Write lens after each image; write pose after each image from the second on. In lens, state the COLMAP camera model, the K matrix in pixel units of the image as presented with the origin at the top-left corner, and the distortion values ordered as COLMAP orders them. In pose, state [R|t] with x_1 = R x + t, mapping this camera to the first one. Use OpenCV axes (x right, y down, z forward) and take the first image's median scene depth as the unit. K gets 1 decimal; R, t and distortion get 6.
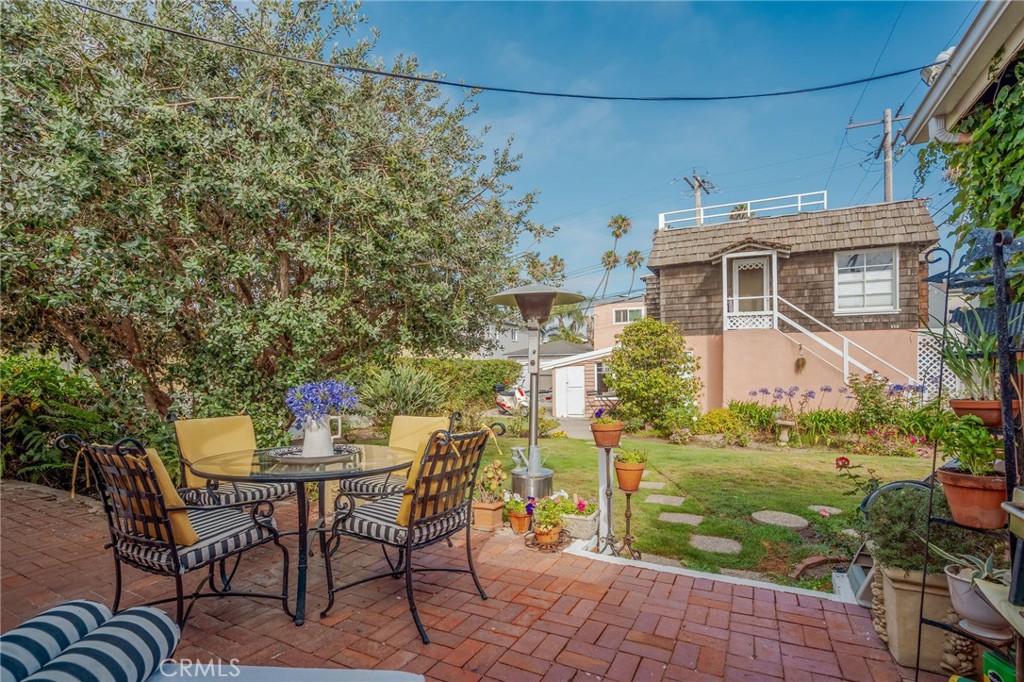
lens RADIAL K [[484.8, 0, 508.0], [0, 484.8, 368.7], [0, 0, 1]] dist [-0.023458, 0.000241]
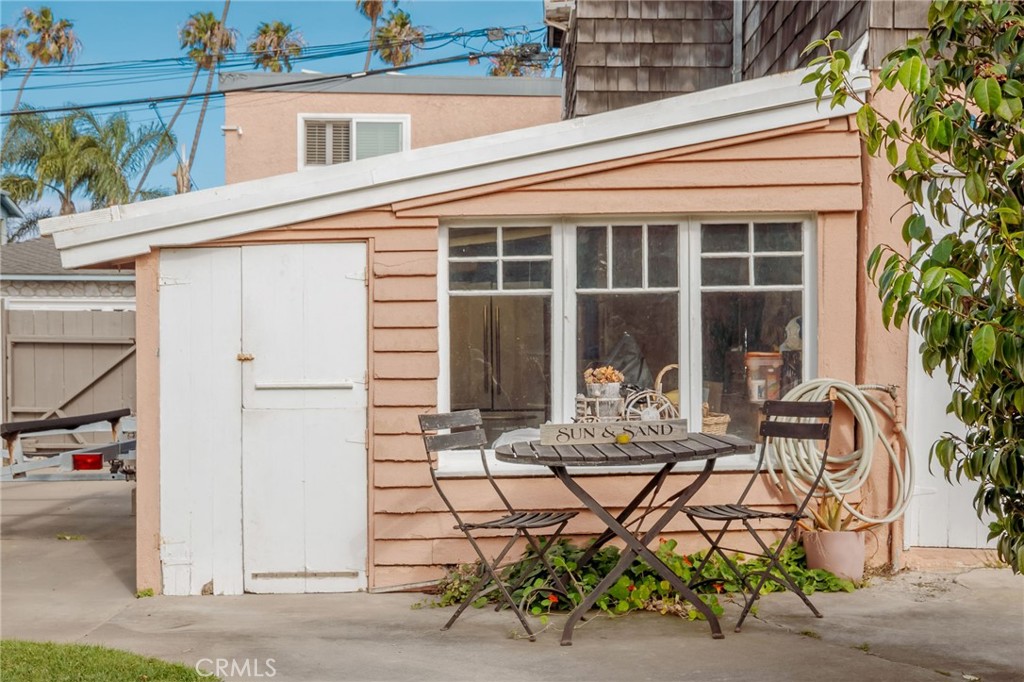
lens RADIAL K [[1230.5, 0, 528.8], [0, 1230.5, 402.0], [0, 0, 1]] dist [-0.002165, 0.015984]
pose [[0.887026, 0.000675, 0.461720, 0.034832], [-0.016208, 0.999428, 0.029677, 0.038409], [-0.461436, -0.033808, 0.886529, 0.807873]]
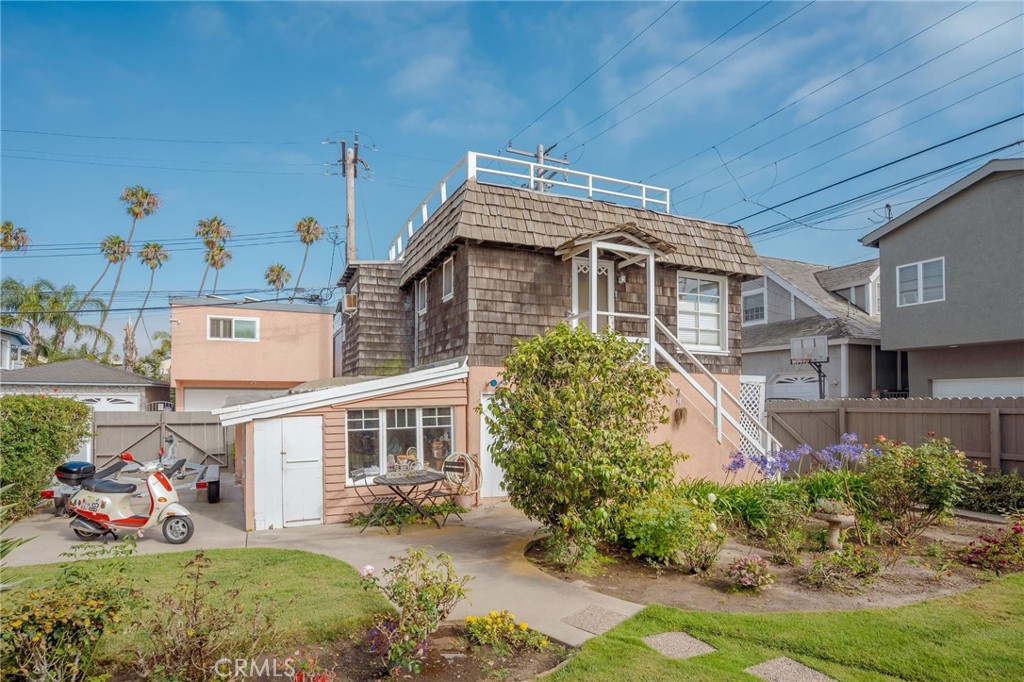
lens RADIAL K [[543.7, 0, 493.9], [0, 543.7, 401.5], [0, 0, 1]] dist [-0.037420, 0.018654]
pose [[0.648921, 0.011102, 0.760775, -0.177182], [-0.007639, 0.999938, -0.008076, -0.021686], [-0.760817, -0.000571, 0.648966, 0.657613]]
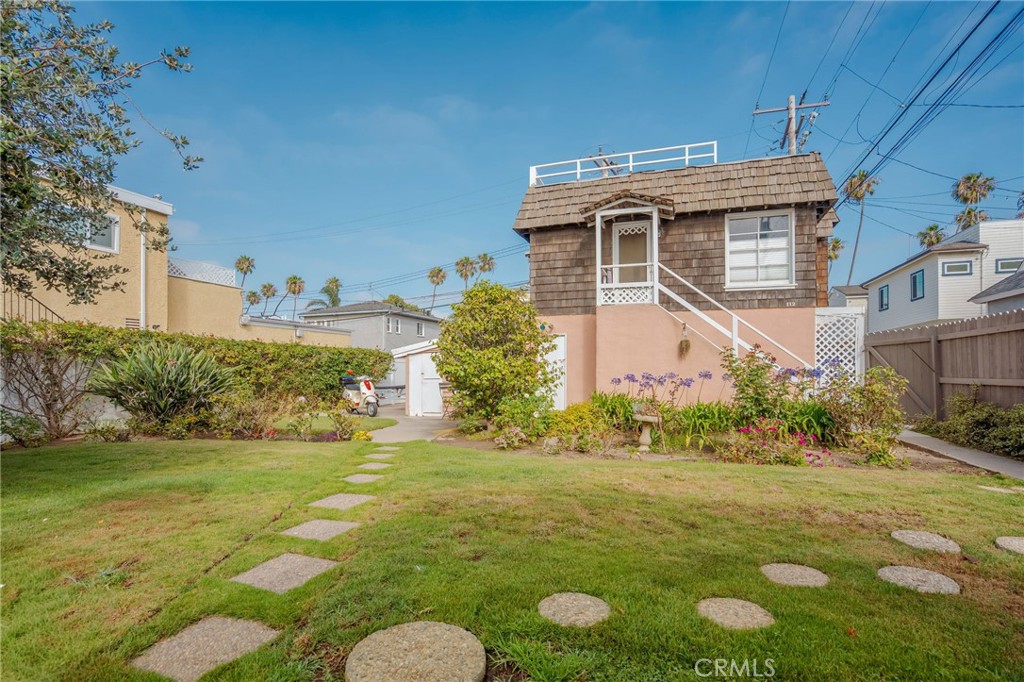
lens RADIAL K [[488.9, 0, 511.3], [0, 488.9, 372.7], [0, 0, 1]] dist [-0.053024, 0.000431]
pose [[0.991455, 0.007098, 0.130253, 0.207771], [-0.007398, 0.999971, 0.001818, 0.032309], [-0.130236, -0.002766, 0.991479, 0.221242]]
